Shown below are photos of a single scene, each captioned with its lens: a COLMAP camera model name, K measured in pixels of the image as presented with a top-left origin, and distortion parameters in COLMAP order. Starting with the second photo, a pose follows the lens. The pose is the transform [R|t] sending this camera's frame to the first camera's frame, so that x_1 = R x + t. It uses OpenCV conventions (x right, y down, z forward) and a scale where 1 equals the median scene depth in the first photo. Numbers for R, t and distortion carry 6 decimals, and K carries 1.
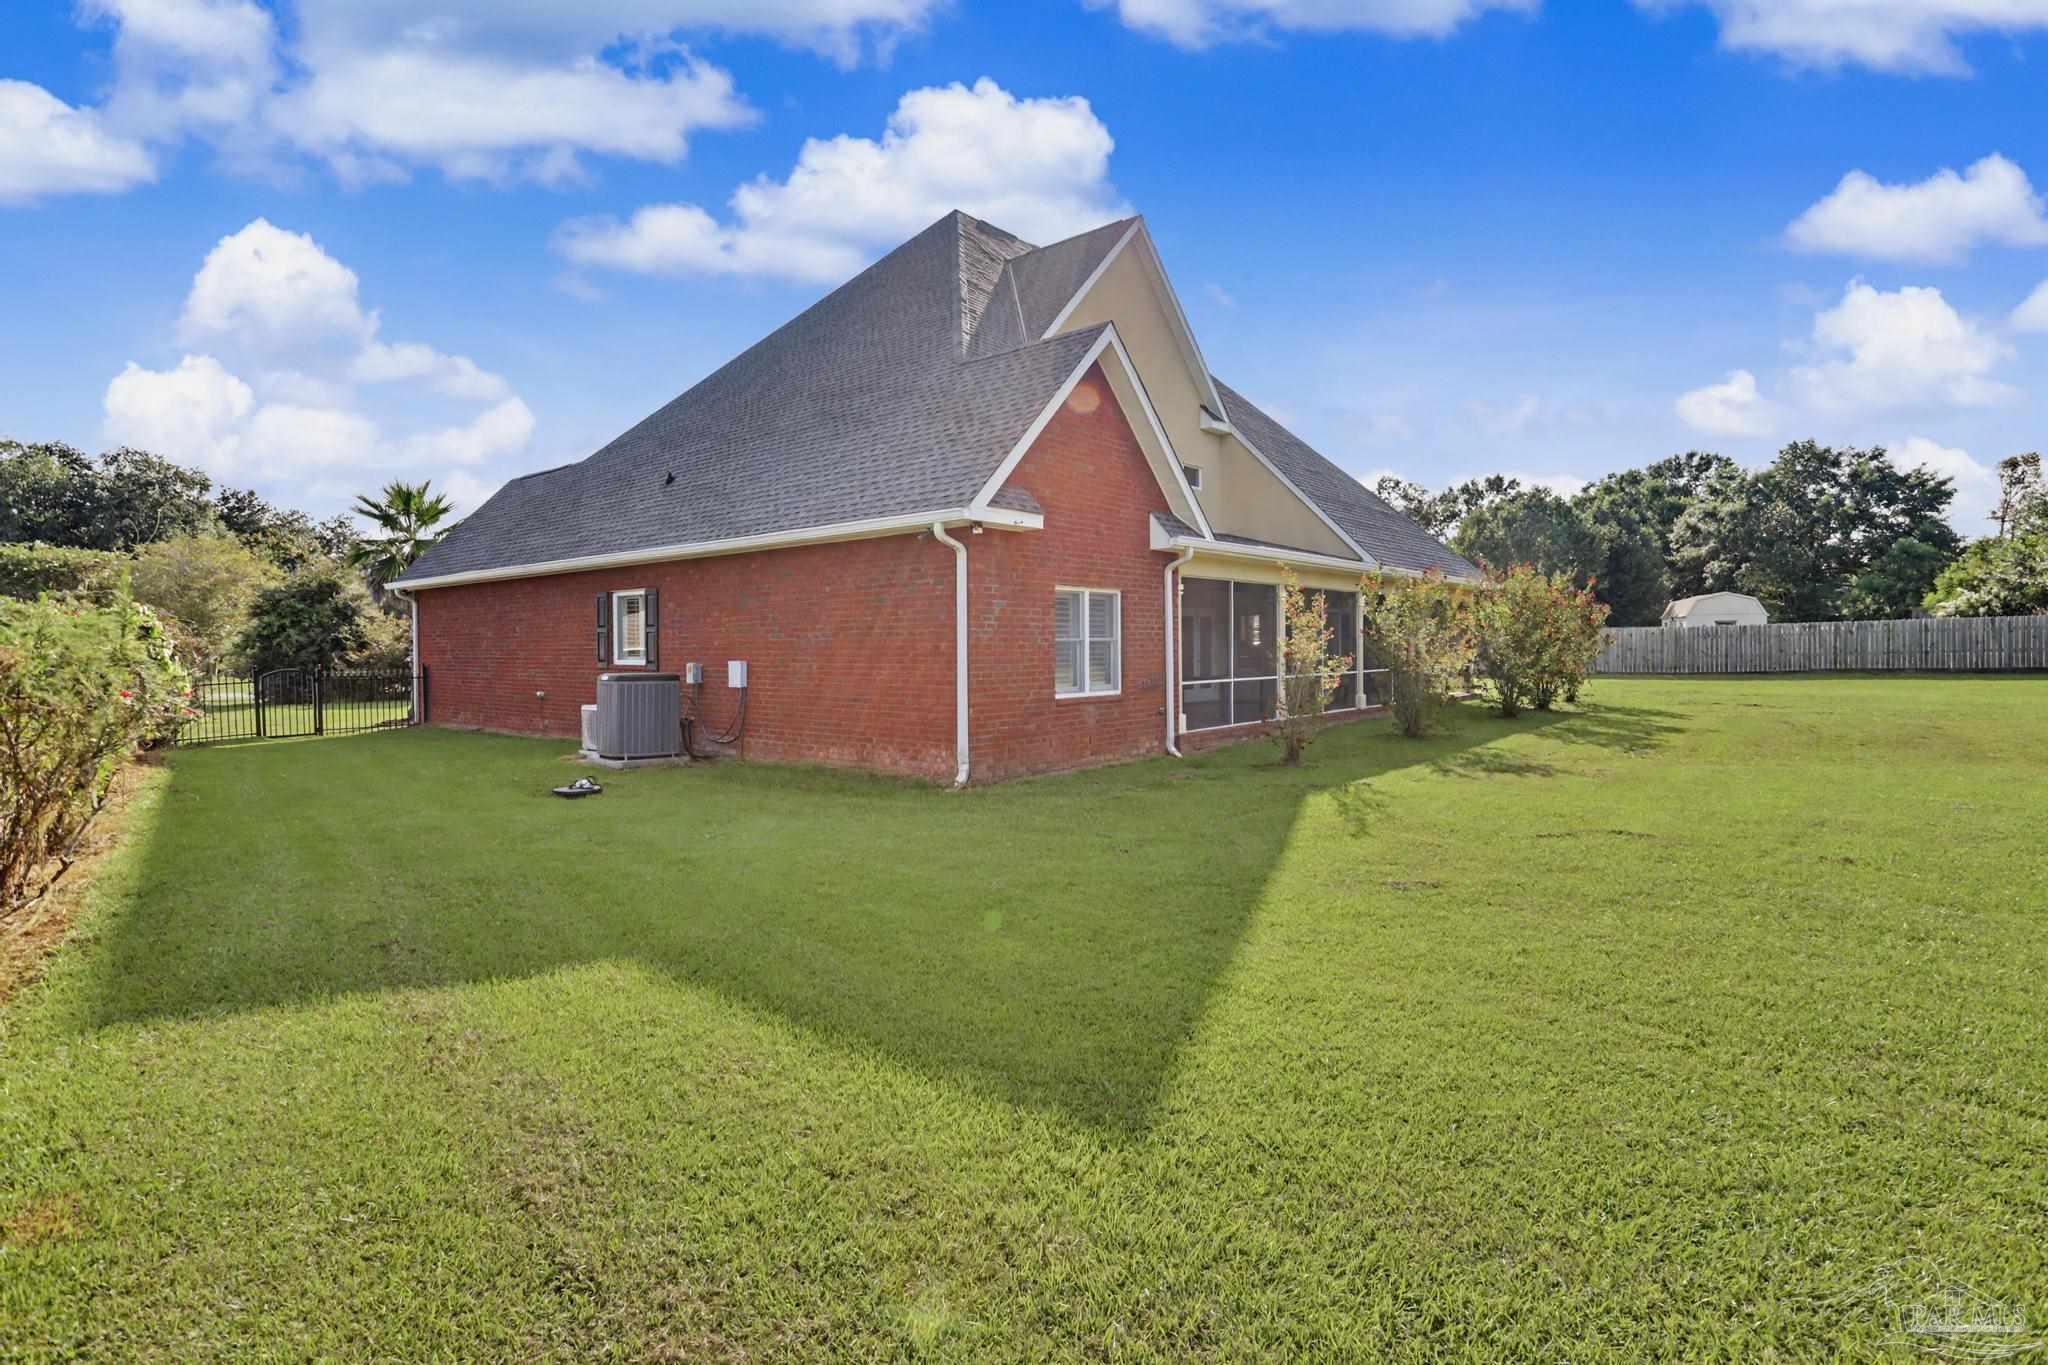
lens RADIAL K [[1010.3, 0, 1036.5], [0, 1010.3, 652.6], [0, 0, 1]] dist [-0.002534, -0.000194]
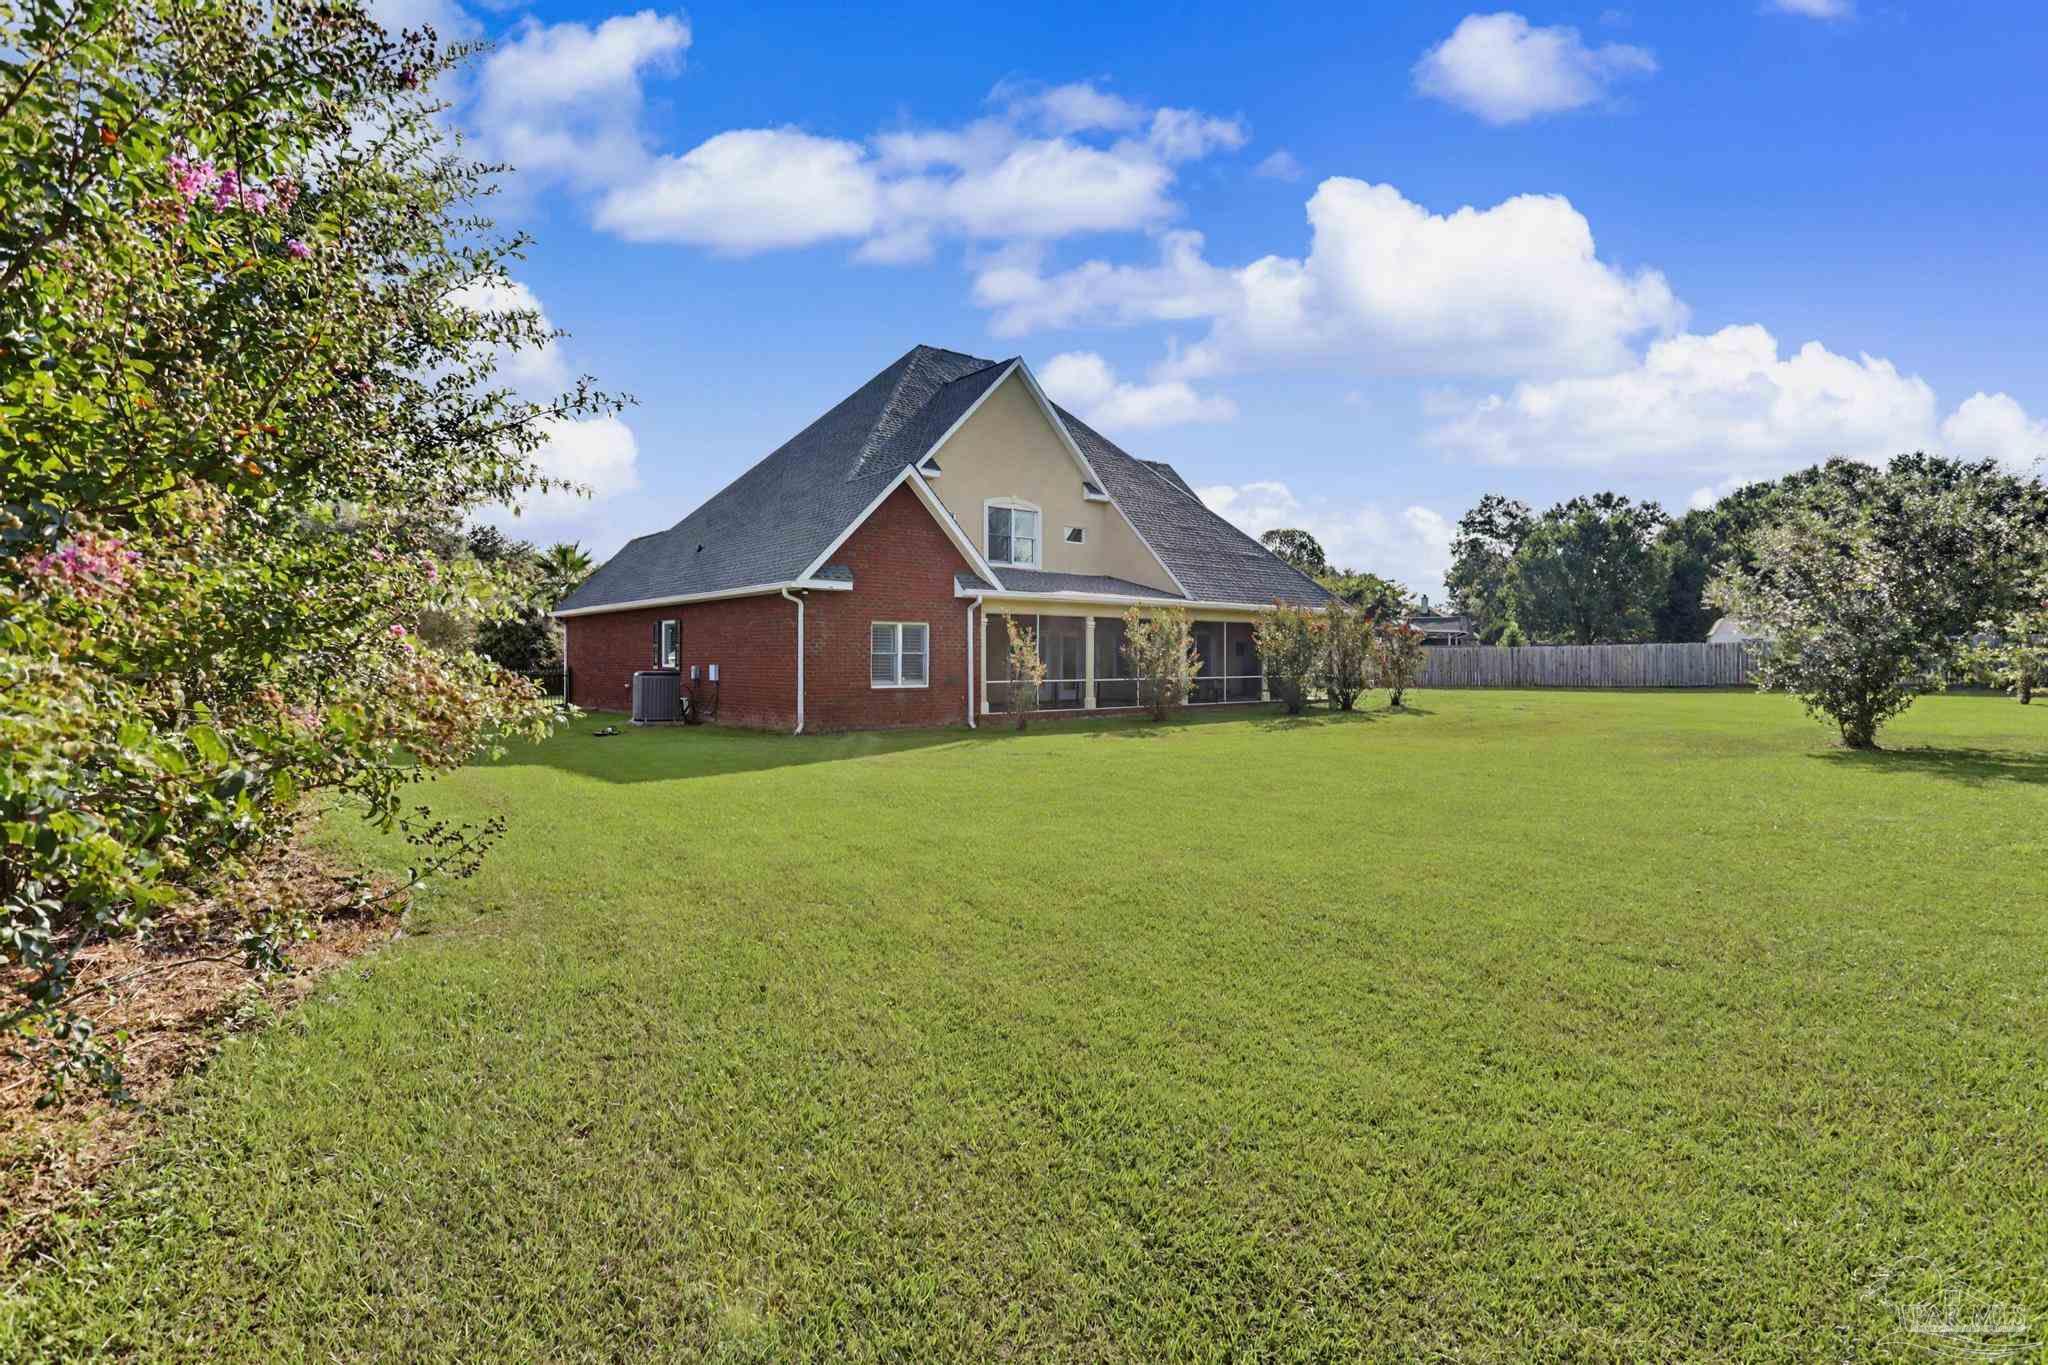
lens RADIAL K [[1010.3, 0, 1036.5], [0, 1010.3, 652.6], [0, 0, 1]] dist [-0.002534, -0.000194]
pose [[0.984799, 0.006651, -0.173572, 0.498293], [-0.008737, 0.999898, -0.011259, 0.002185], [0.173479, 0.012604, 0.984757, -0.527157]]
